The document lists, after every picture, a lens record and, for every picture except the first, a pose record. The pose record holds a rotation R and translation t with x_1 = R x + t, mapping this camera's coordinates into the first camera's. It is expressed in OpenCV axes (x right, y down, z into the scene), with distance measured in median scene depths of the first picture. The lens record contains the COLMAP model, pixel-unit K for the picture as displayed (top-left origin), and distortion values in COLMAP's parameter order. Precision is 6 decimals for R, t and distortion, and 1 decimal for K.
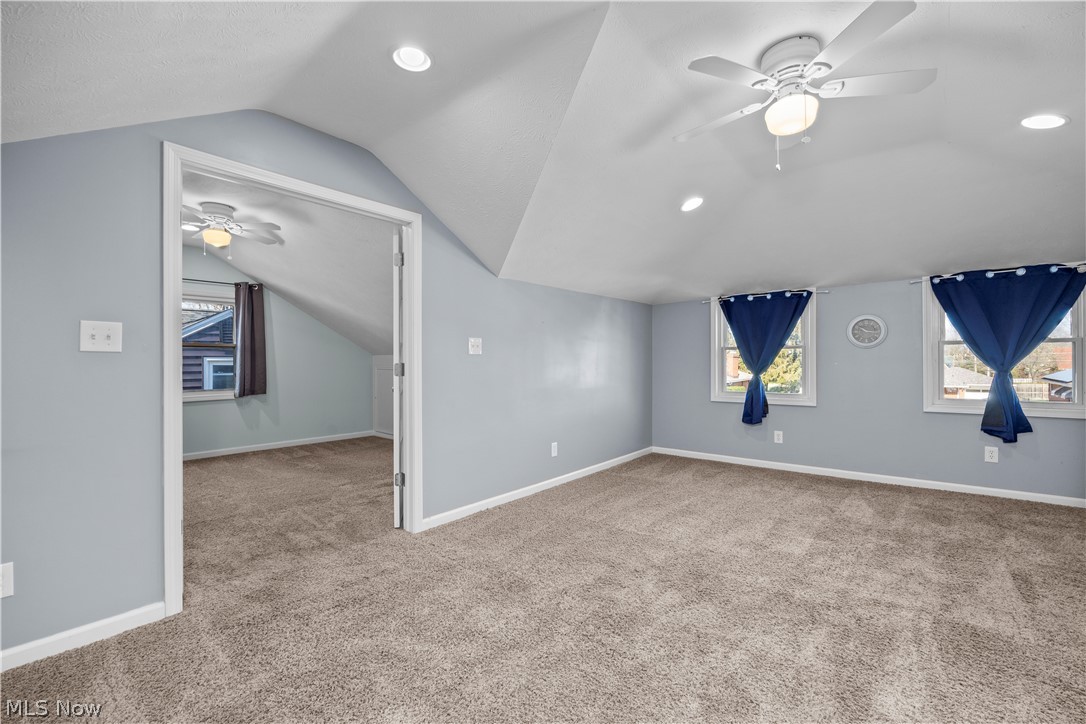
lens RADIAL K [[447.9, 0, 542.0], [0, 447.9, 360.5], [0, 0, 1]] dist [-0.011532, -0.000060]
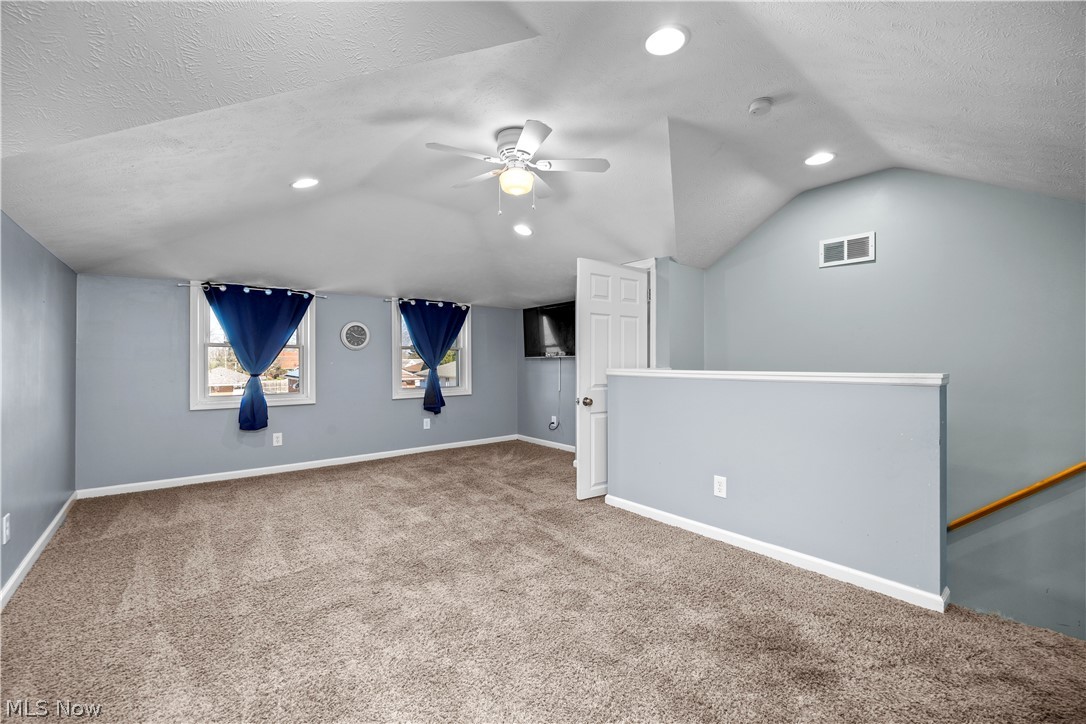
lens RADIAL K [[447.9, 0, 540.0], [0, 447.9, 363.1], [0, 0, 1]] dist [-0.011532, -0.000060]
pose [[0.193271, 0.000102, 0.981145, -0.409281], [-0.003825, 0.999992, 0.000649, 0.004913], [-0.981138, -0.003878, 0.193270, 0.342567]]
